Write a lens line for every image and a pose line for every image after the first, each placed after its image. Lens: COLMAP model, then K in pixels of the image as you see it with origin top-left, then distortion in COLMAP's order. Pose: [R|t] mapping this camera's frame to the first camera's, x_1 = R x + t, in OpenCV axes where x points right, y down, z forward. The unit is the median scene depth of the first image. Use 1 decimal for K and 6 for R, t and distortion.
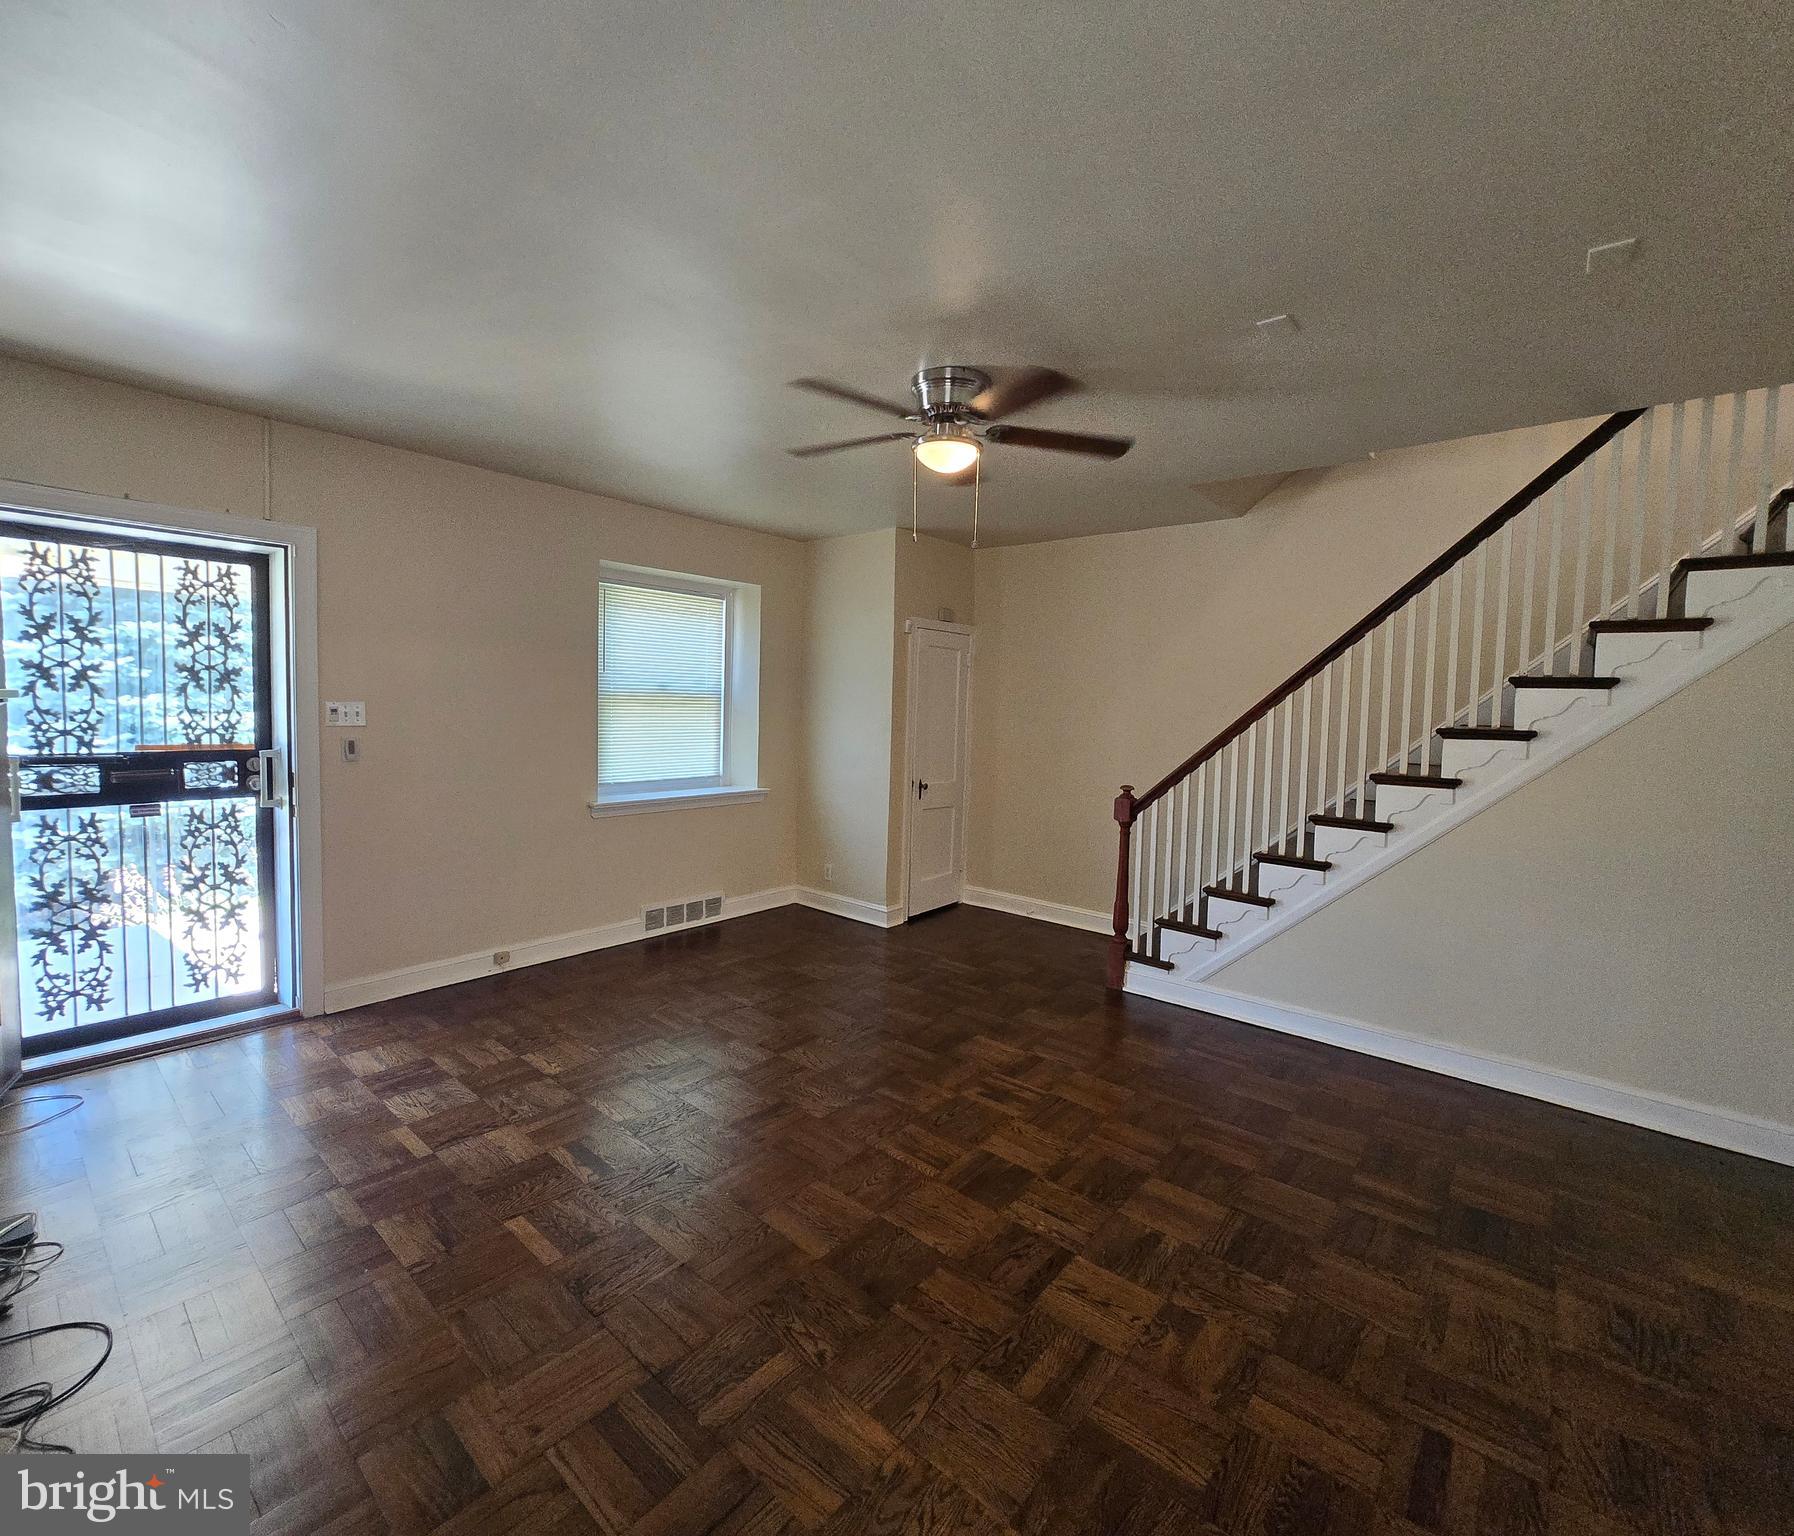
lens RADIAL K [[802.1, 0, 885.4], [0, 802.1, 755.3], [0, 0, 1]] dist [0.002242, -0.001157]
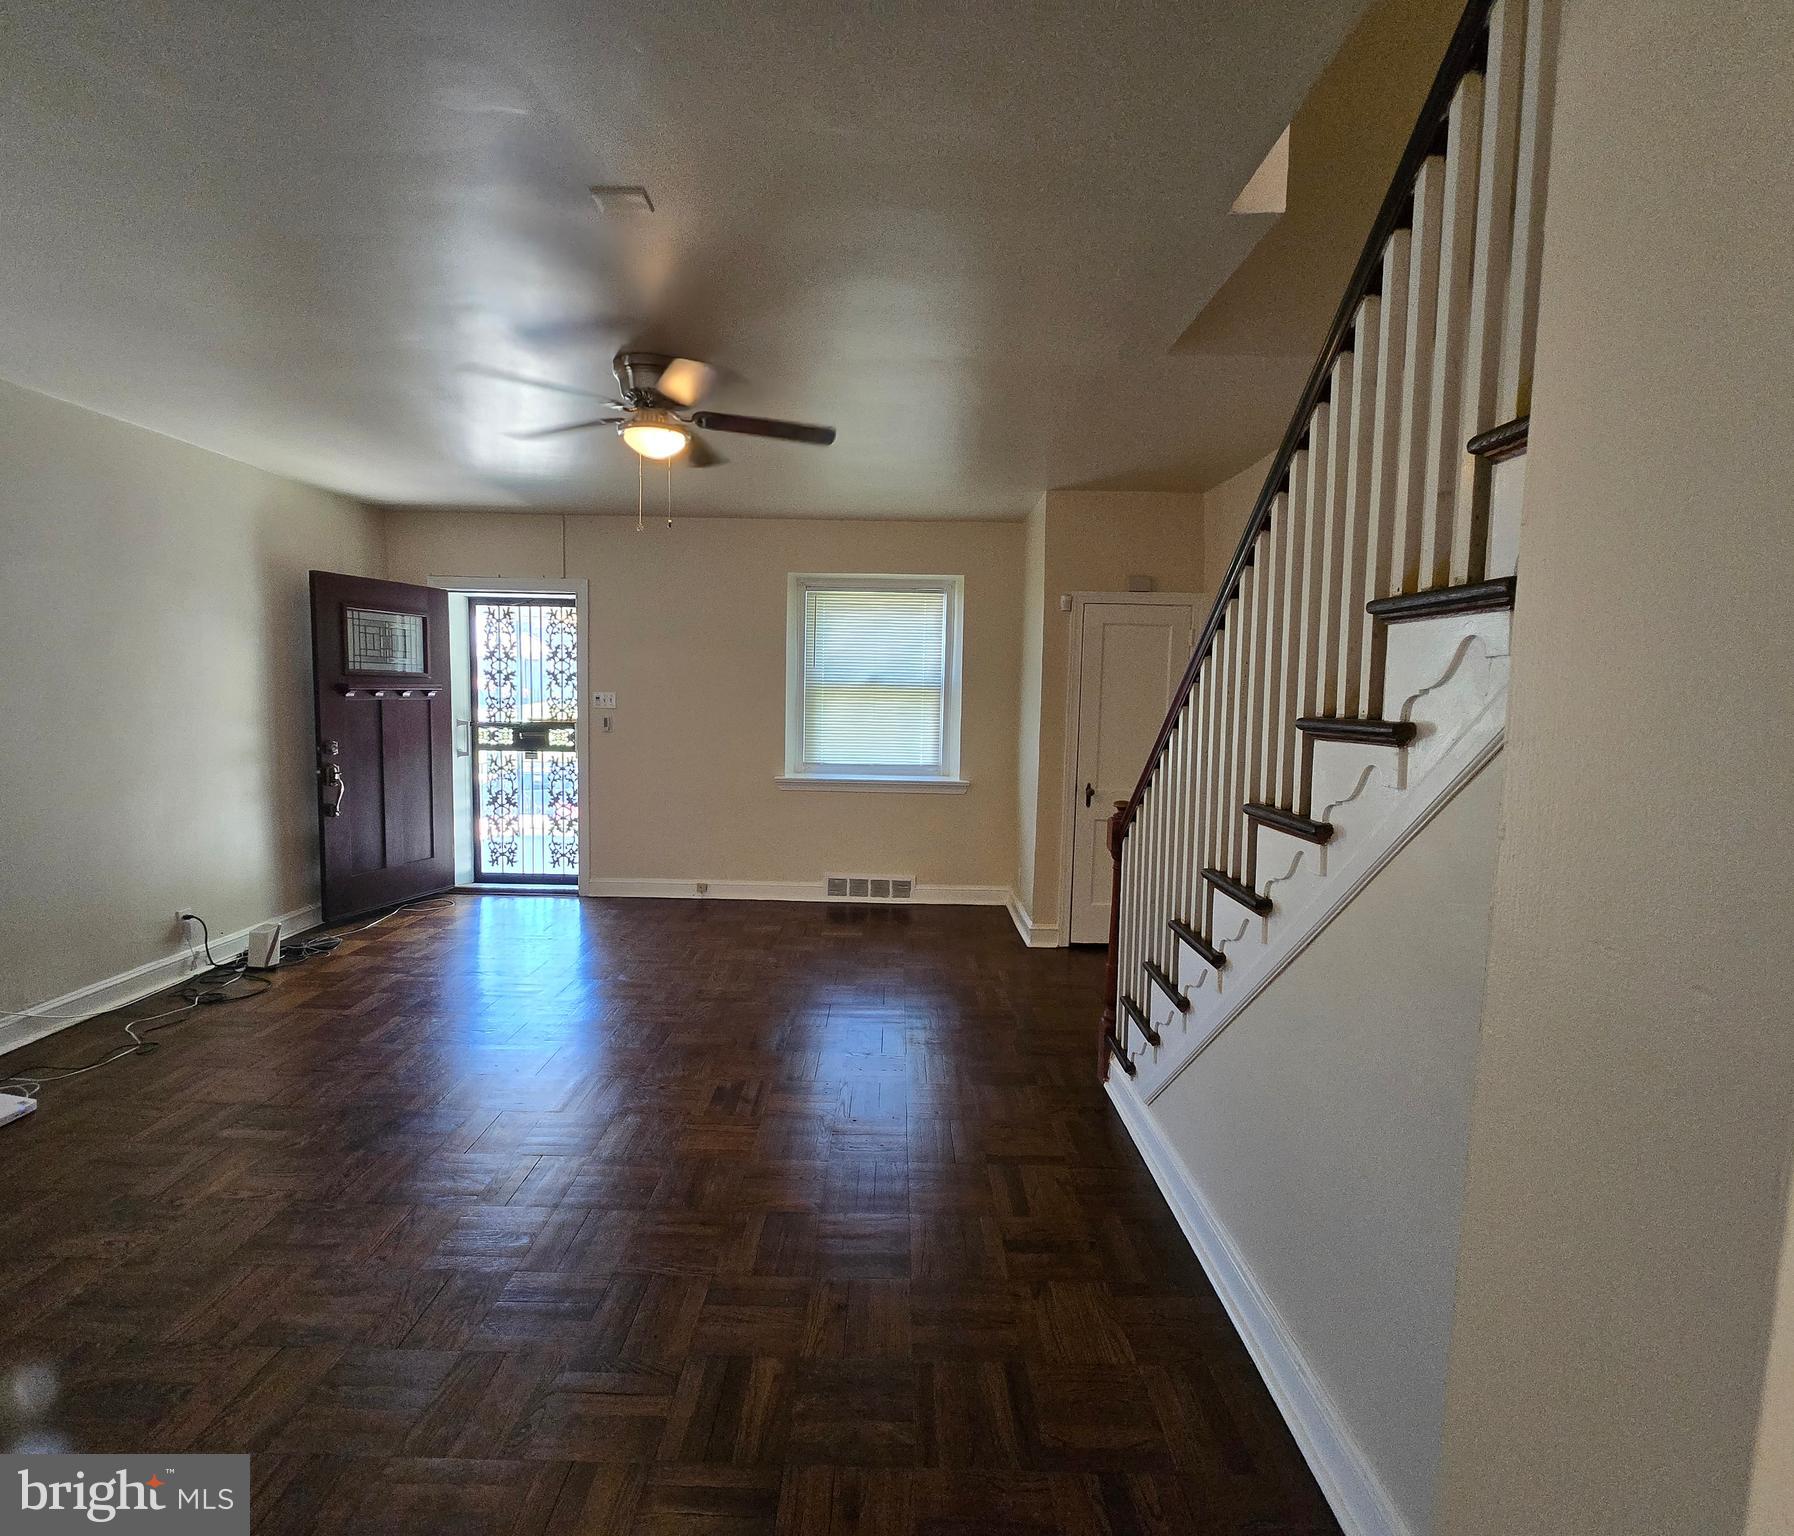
lens RADIAL K [[802.1, 0, 885.4], [0, 802.1, 755.3], [0, 0, 1]] dist [0.002242, -0.001157]
pose [[0.641951, 0.048714, -0.765197, 0.820197], [-0.053365, 0.998398, 0.018791, -0.005209], [0.764887, 0.028772, 0.643522, 0.440699]]
